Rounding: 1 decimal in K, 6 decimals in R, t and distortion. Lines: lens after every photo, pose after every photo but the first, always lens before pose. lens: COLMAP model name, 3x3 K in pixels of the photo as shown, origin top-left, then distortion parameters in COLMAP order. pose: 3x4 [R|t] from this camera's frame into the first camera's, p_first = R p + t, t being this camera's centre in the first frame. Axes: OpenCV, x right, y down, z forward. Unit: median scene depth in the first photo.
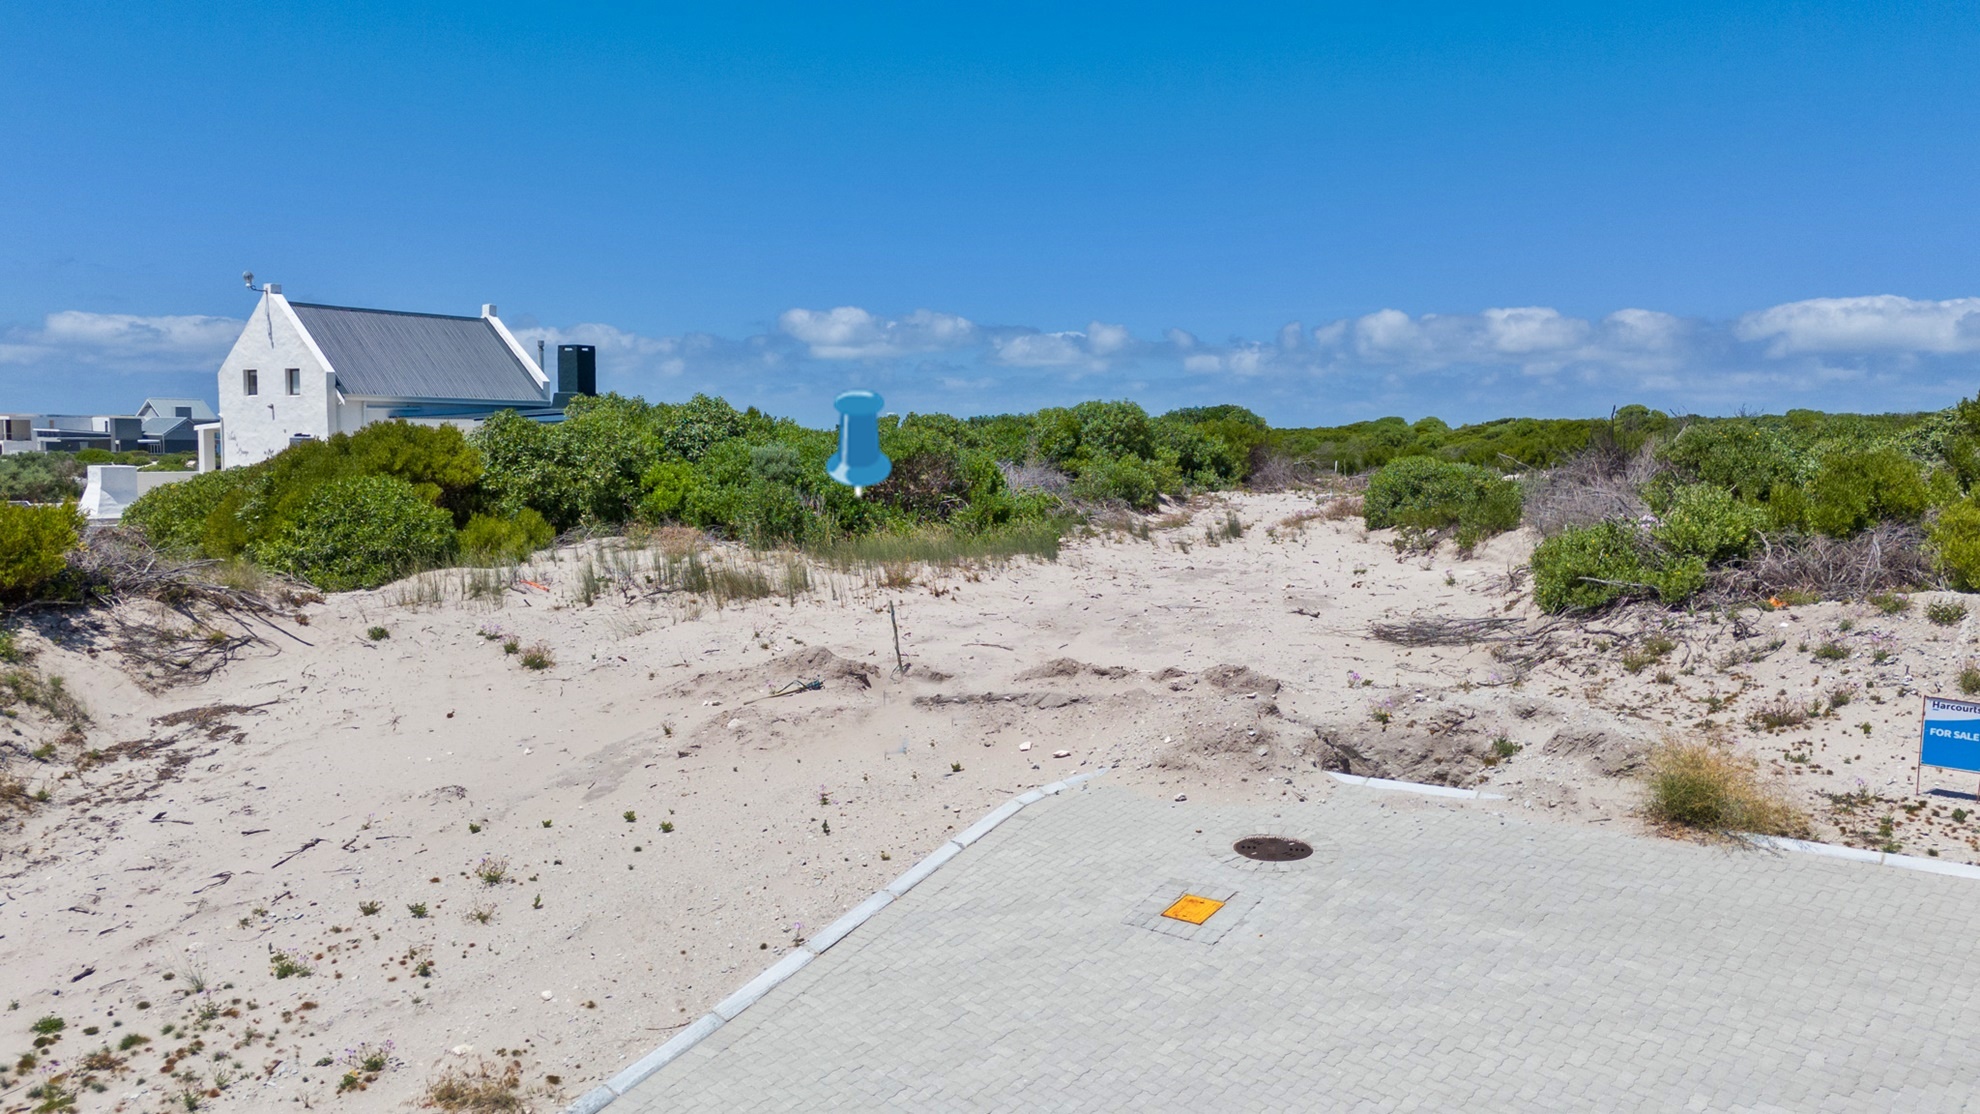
lens RADIAL K [[1510.3, 0, 987.1], [0, 1510.3, 556.1], [0, 0, 1]] dist [0.082830, -0.108142]
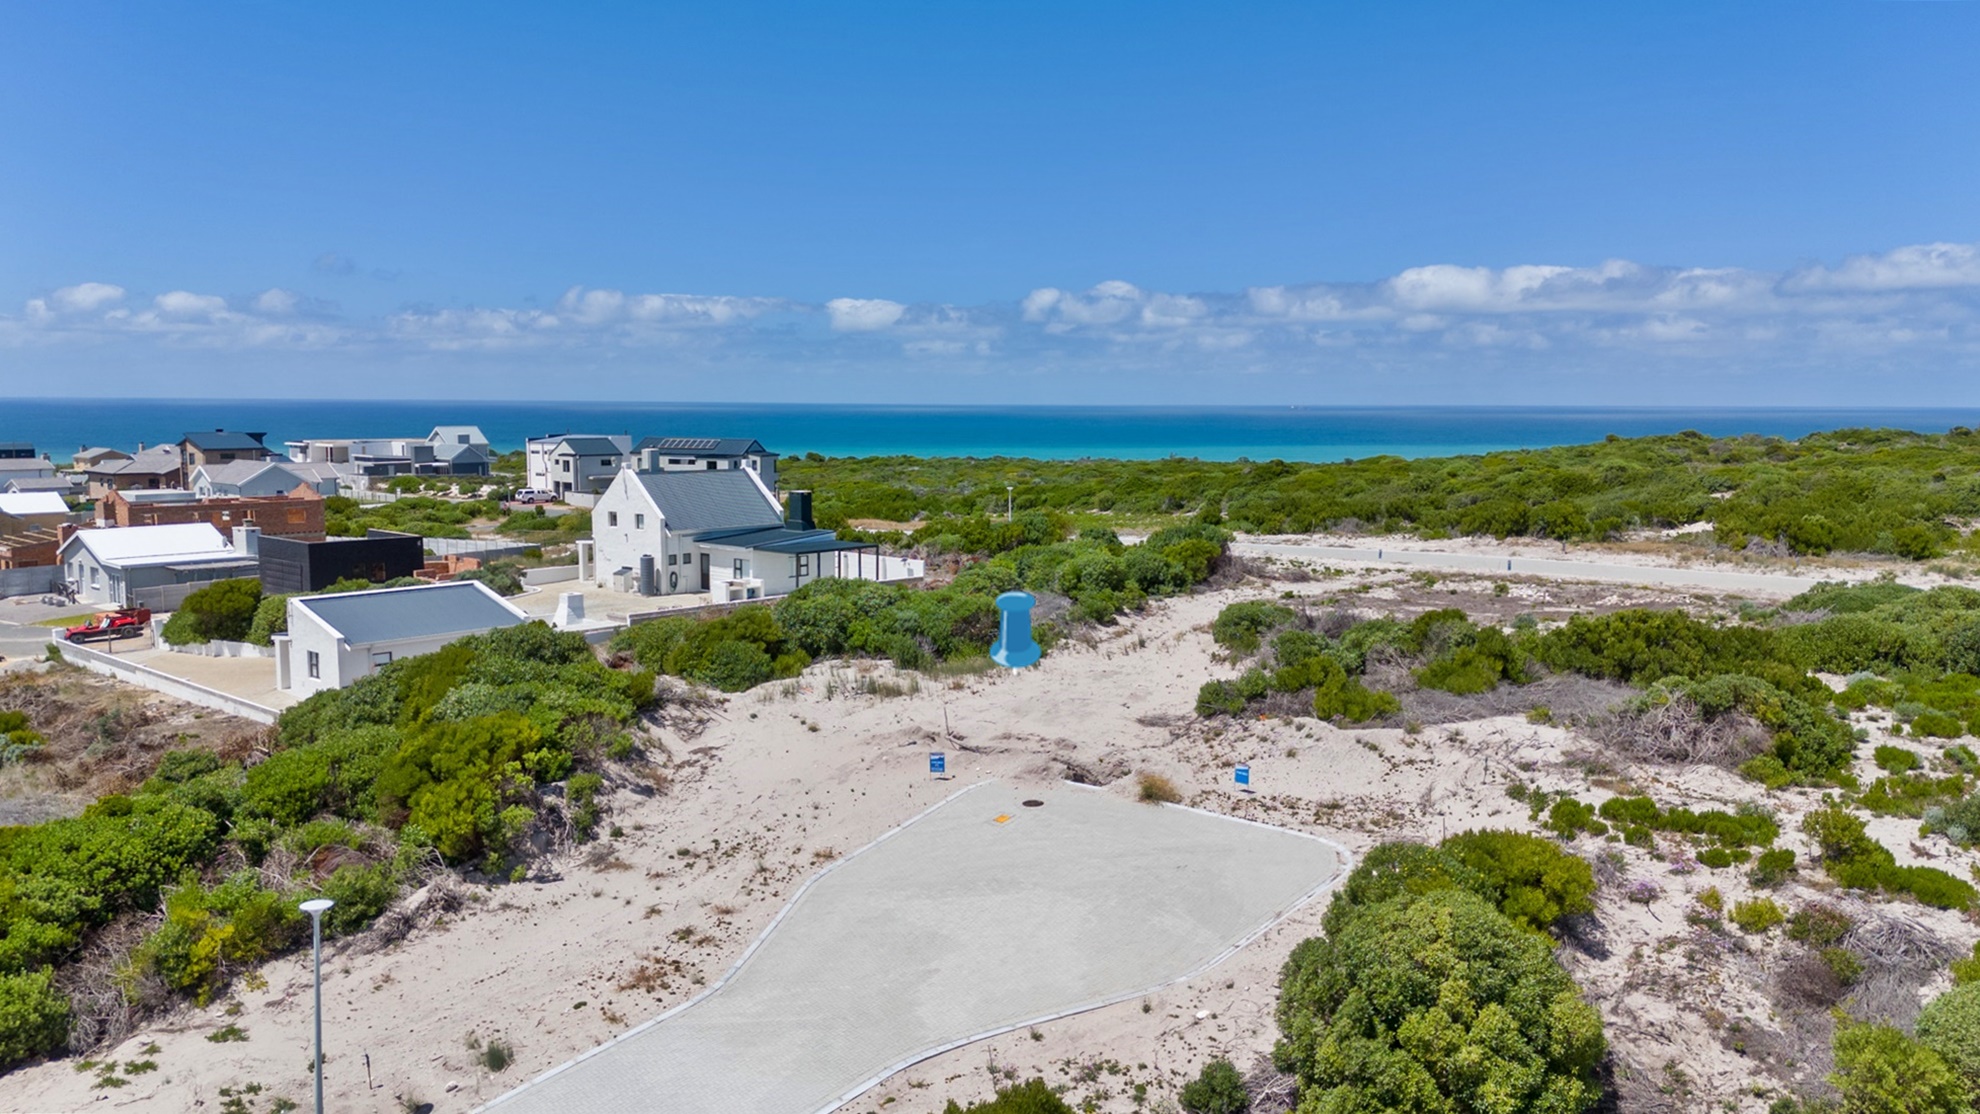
lens RADIAL K [[1463.7, 0, 984.6], [0, 1463.7, 535.2], [0, 0, 1]] dist [0.101886, -0.116849]
pose [[0.993651, -0.001344, -0.112501, 0.284008], [0.002387, 0.999955, 0.009133, -0.285185], [0.112483, -0.009343, 0.993610, -1.480696]]
